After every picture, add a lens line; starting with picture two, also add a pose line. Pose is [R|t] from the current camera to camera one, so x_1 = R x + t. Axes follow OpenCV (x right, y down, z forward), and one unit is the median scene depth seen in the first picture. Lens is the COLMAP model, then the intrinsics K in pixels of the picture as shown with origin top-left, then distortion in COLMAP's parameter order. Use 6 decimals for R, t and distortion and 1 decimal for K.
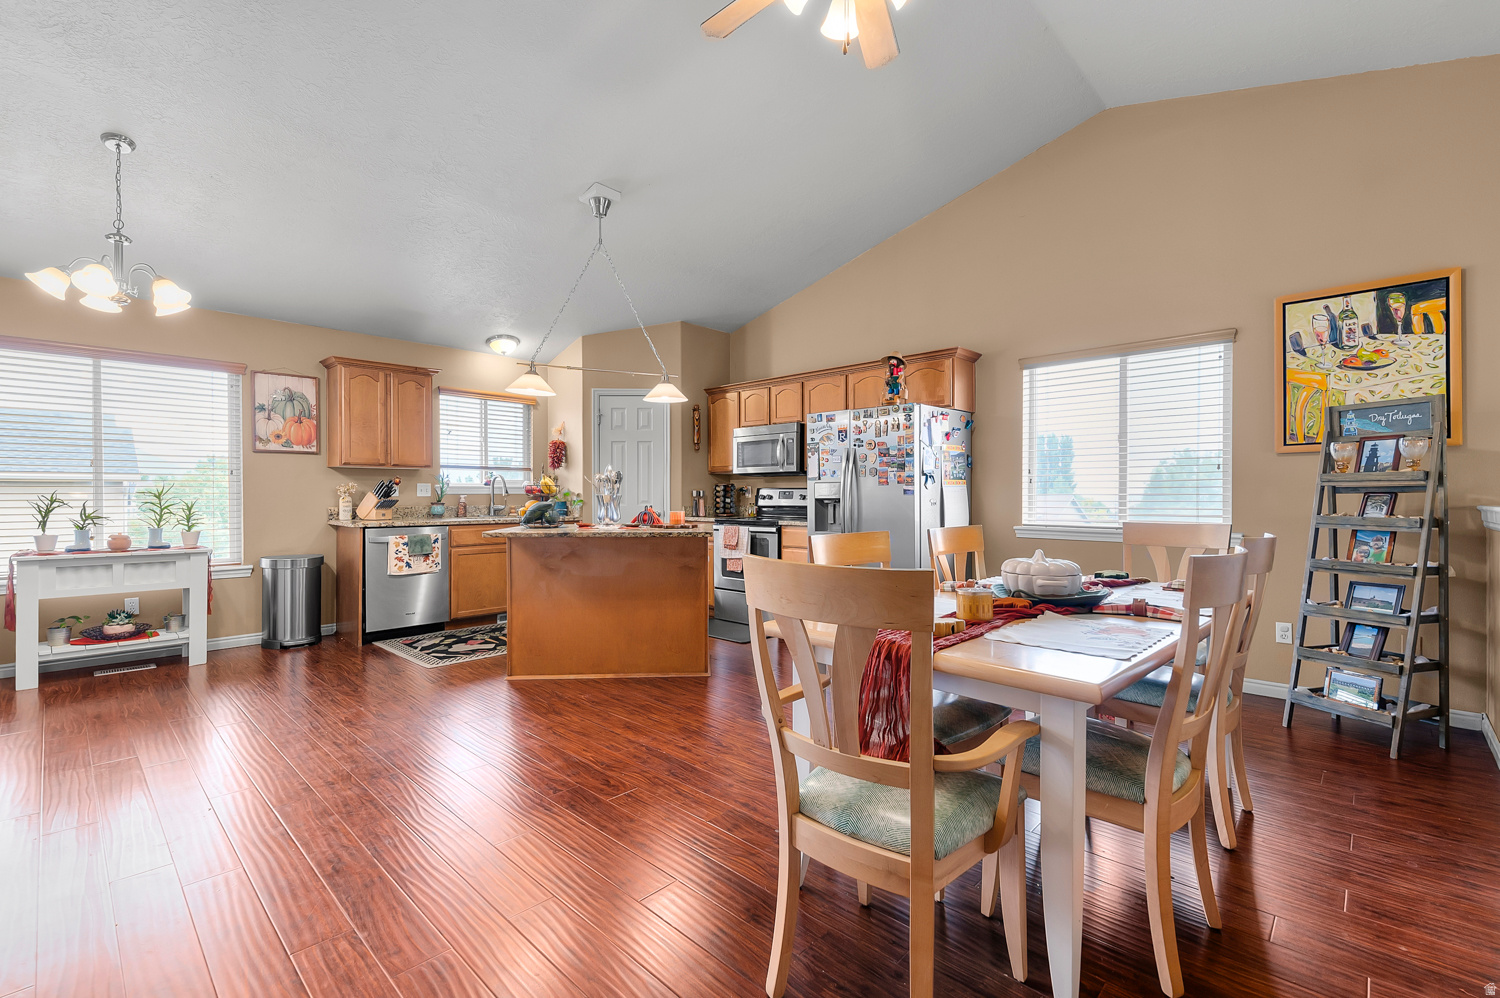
lens RADIAL K [[656.0, 0, 753.8], [0, 656.0, 496.8], [0, 0, 1]] dist [-0.002382, -0.000650]
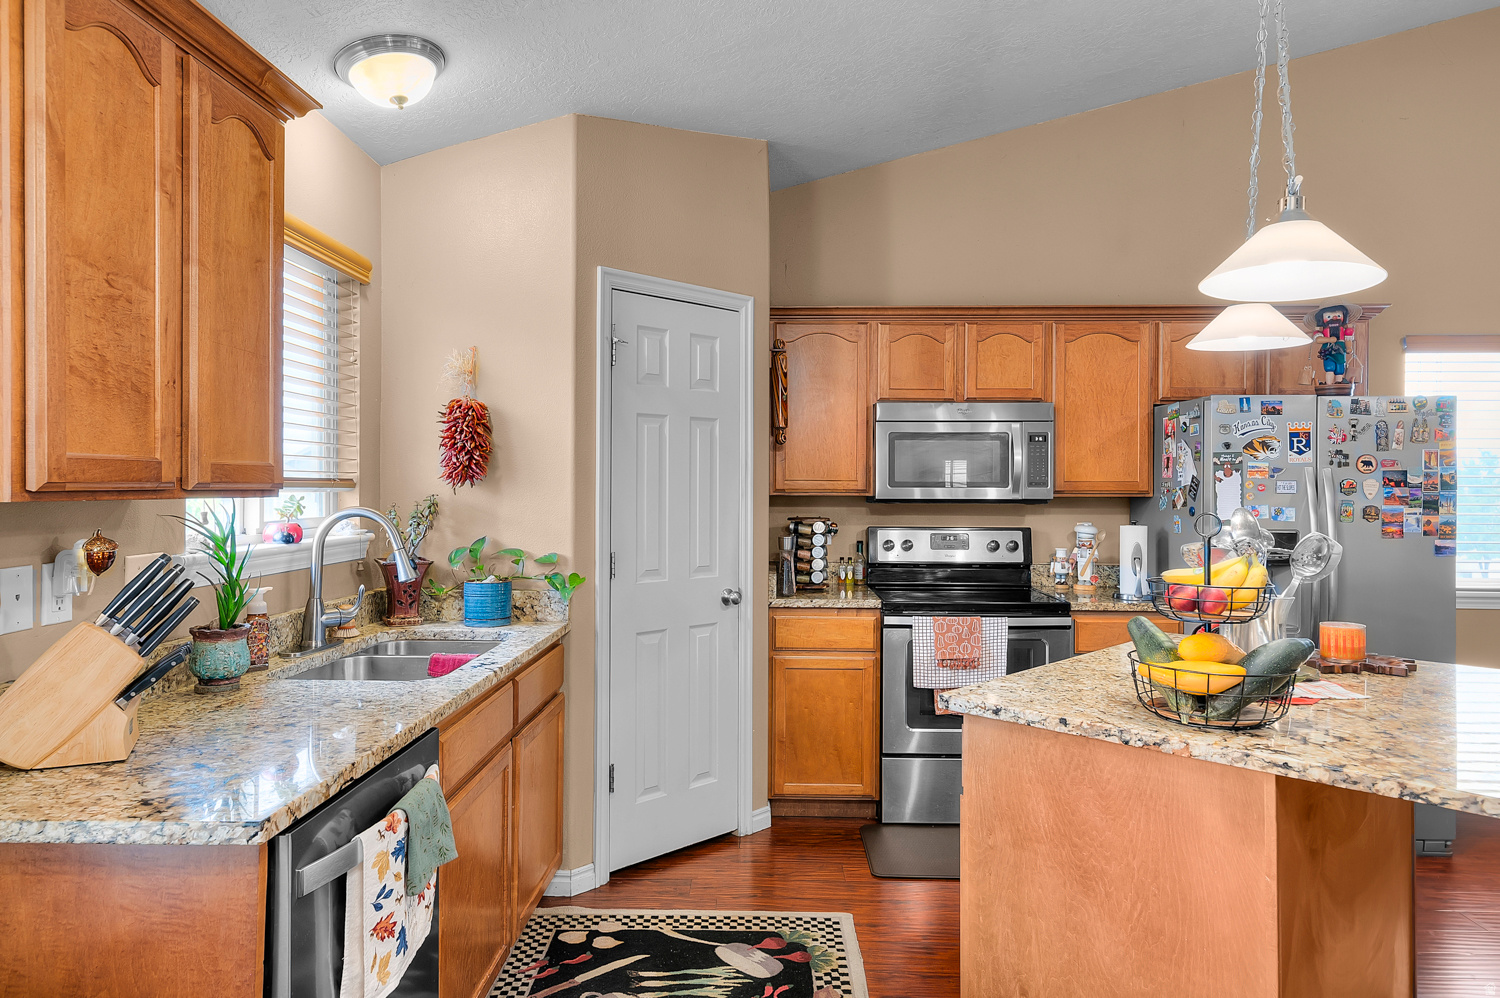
lens RADIAL K [[936.4, 0, 752.2], [0, 936.4, 486.3], [0, 0, 1]] dist [0.003329, 0.001701]
pose [[0.746354, 0.003224, 0.665542, -0.649937], [-0.002393, 0.999995, -0.002161, -0.051707], [-0.665545, 0.000020, 0.746357, 0.680490]]
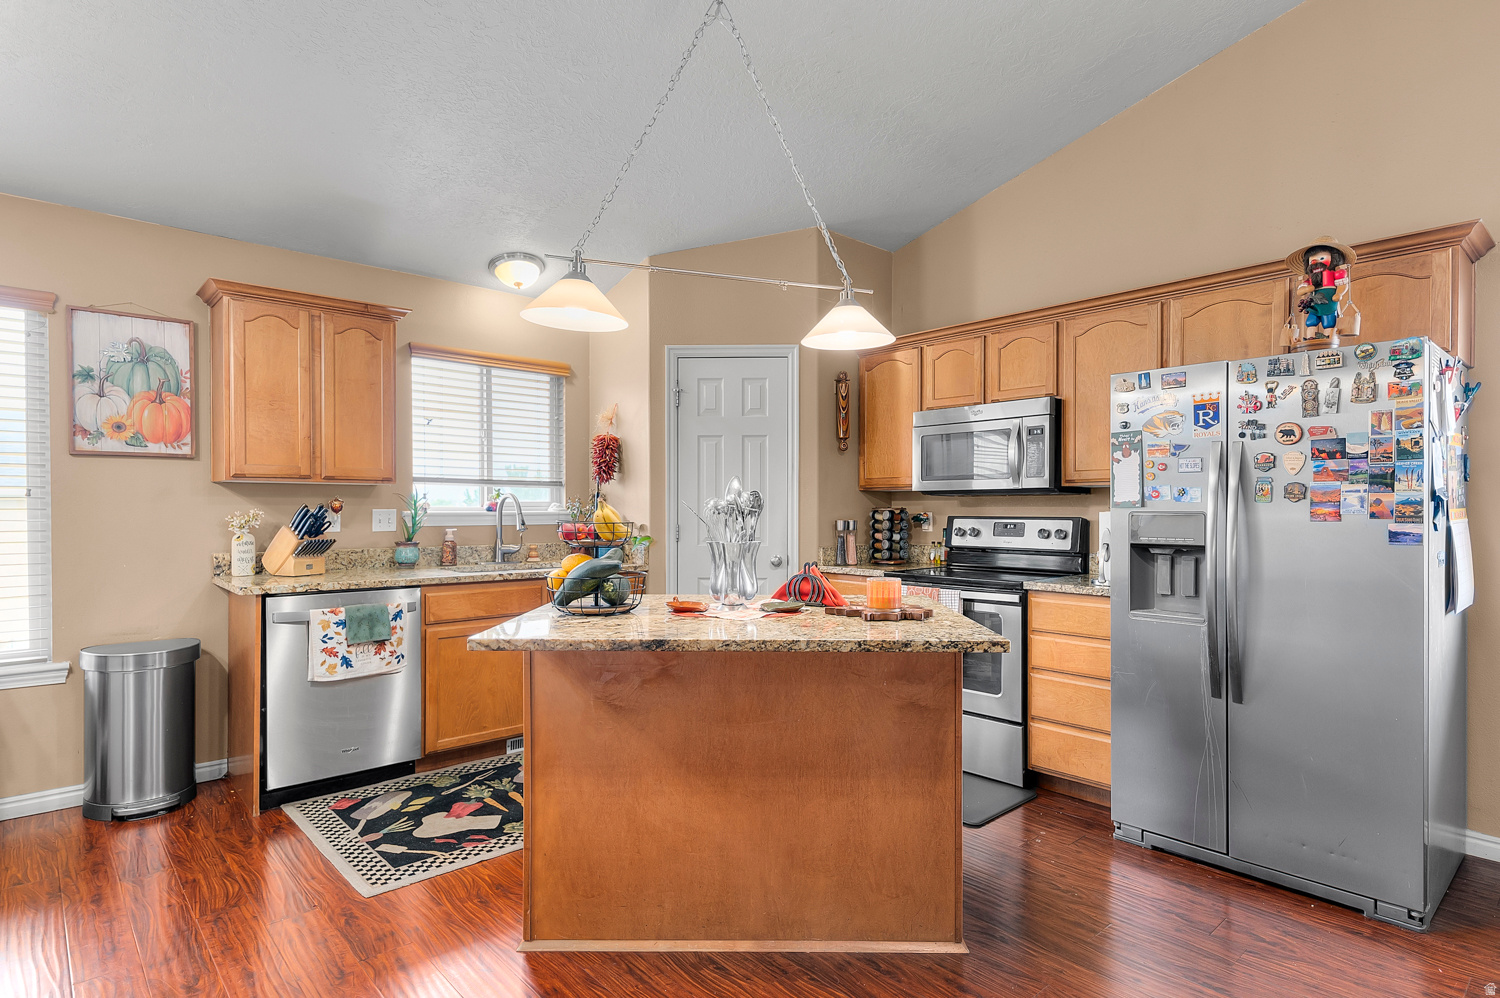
lens RADIAL K [[793.4, 0, 753.9], [0, 793.4, 512.8], [0, 0, 1]] dist [0.002550, -0.002063]
pose [[0.997045, 0.001338, -0.076803, -0.139595], [-0.001236, 0.999998, 0.001375, -0.021042], [0.076805, -0.001276, 0.997045, 0.369558]]
